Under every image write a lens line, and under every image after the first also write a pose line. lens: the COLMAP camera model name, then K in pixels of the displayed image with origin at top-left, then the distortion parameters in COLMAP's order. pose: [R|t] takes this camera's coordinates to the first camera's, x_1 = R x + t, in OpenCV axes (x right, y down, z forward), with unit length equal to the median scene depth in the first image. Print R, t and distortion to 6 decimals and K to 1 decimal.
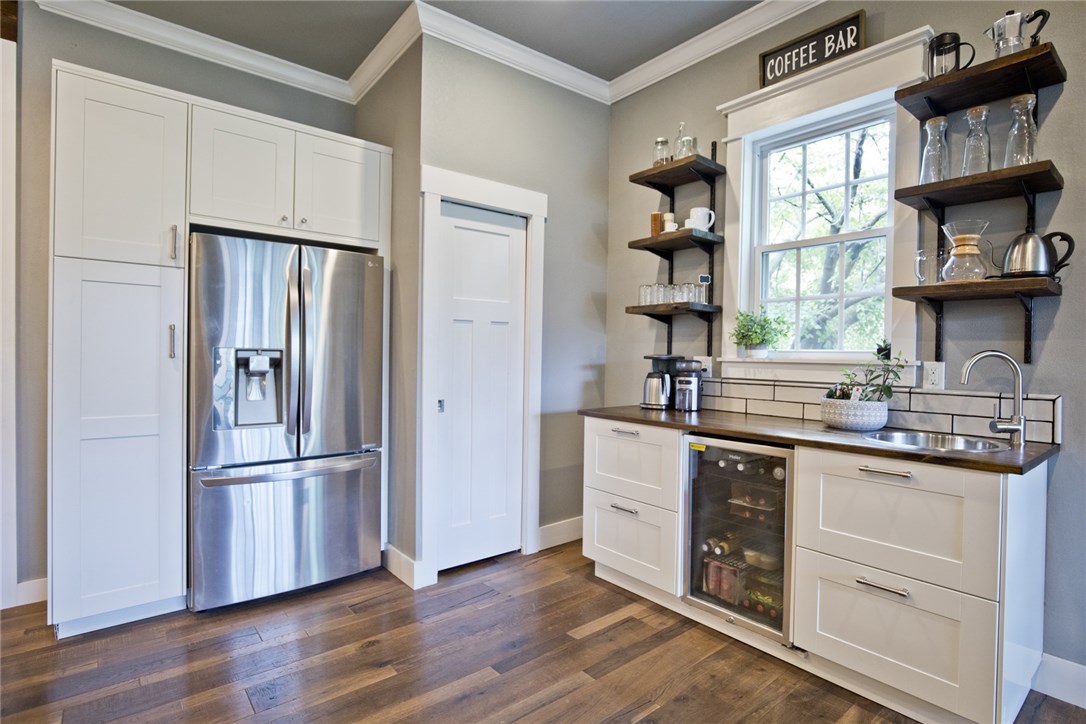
lens RADIAL K [[549.9, 0, 533.6], [0, 549.9, 361.4], [0, 0, 1]] dist [-0.030001, 0.002257]
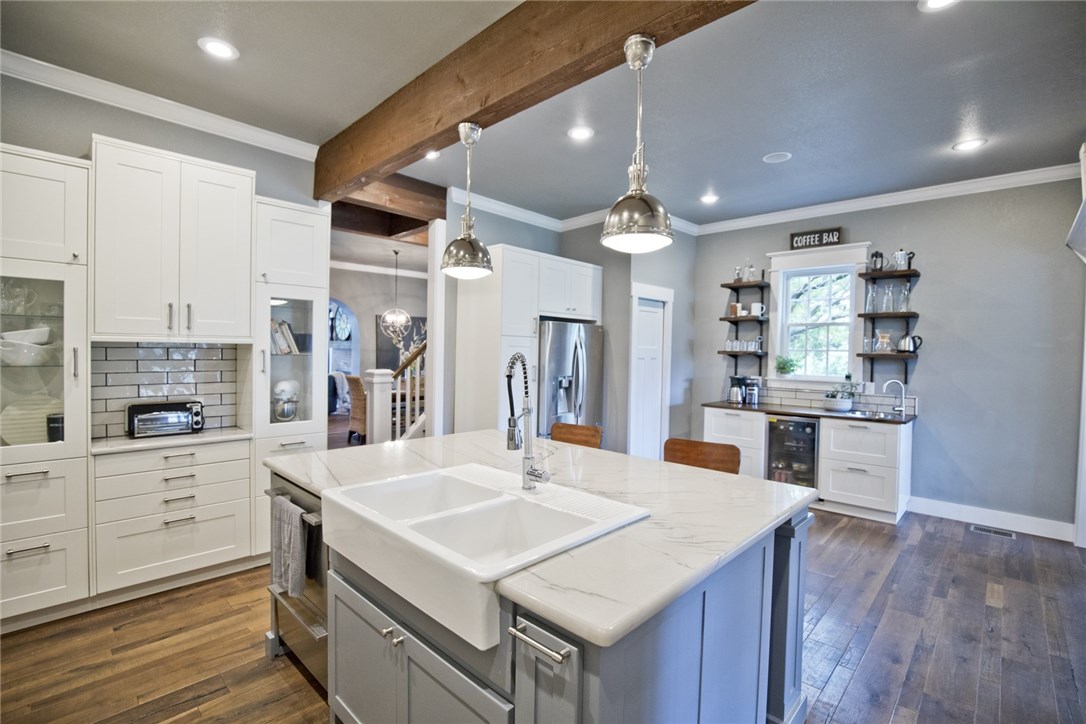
lens RADIAL K [[498.5, 0, 545.7], [0, 498.5, 364.2], [0, 0, 1]] dist [-0.031460, 0.000366]
pose [[0.992325, -0.001753, 0.123643, -0.868539], [0.000548, 0.999952, 0.009777, -0.092474], [-0.123654, -0.009635, 0.992279, -0.895657]]
